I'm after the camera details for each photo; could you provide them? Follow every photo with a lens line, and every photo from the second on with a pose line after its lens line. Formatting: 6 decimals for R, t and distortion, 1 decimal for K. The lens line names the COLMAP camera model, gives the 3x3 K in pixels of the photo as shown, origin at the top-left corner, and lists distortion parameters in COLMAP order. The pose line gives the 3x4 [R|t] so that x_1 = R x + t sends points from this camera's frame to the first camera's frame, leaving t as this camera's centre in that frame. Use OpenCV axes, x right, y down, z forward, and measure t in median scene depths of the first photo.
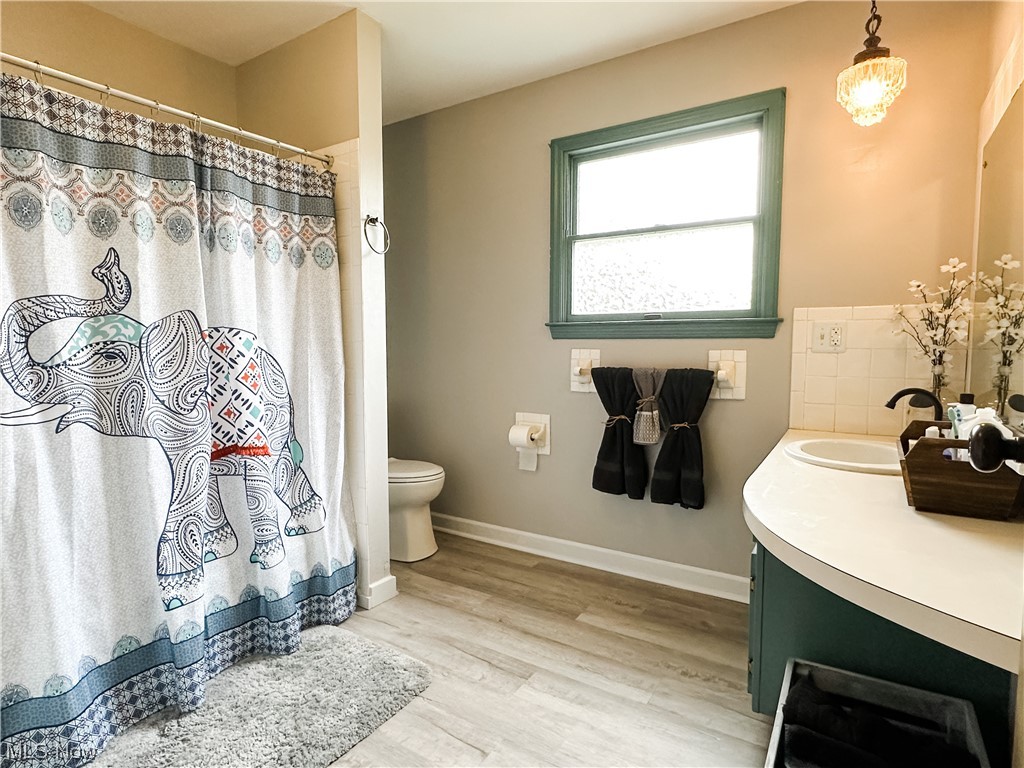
lens RADIAL K [[560.2, 0, 512.0], [0, 560.2, 384.0], [0, 0, 1]] dist [-0.002139, -0.000180]
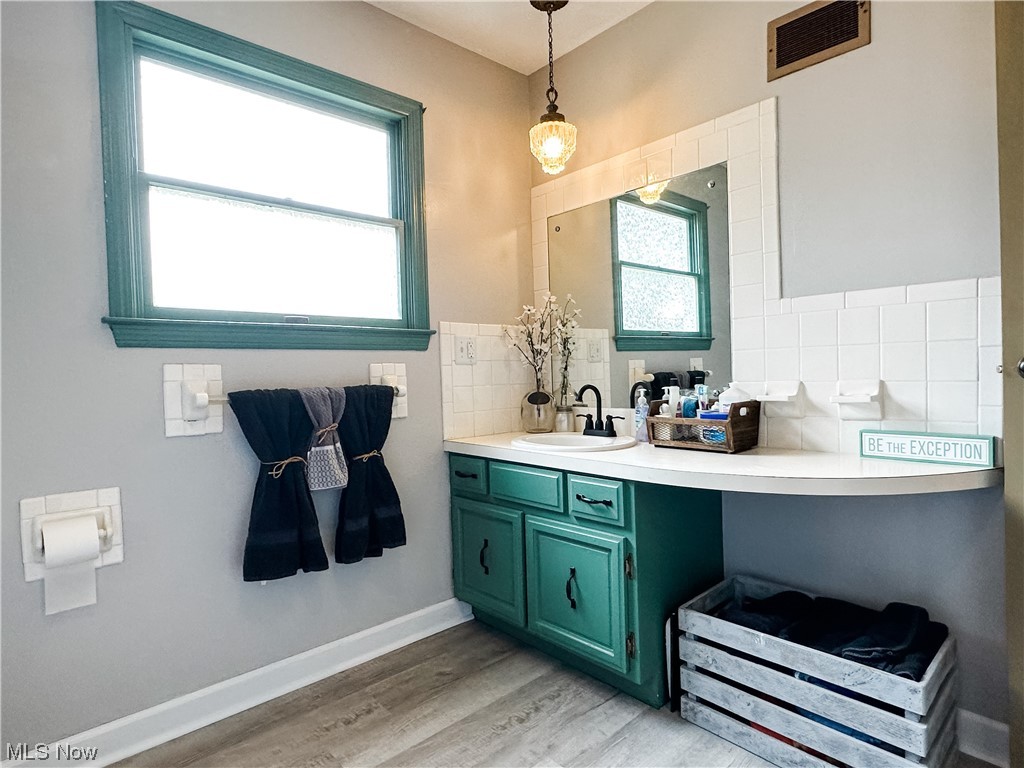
lens RADIAL K [[560.2, 0, 512.0], [0, 560.2, 384.0], [0, 0, 1]] dist [-0.002139, -0.000180]
pose [[0.260426, -0.024433, 0.965185, -0.413090], [0.098620, 0.995124, -0.001418, -0.006875], [-0.960444, 0.095555, 0.261566, 0.569859]]
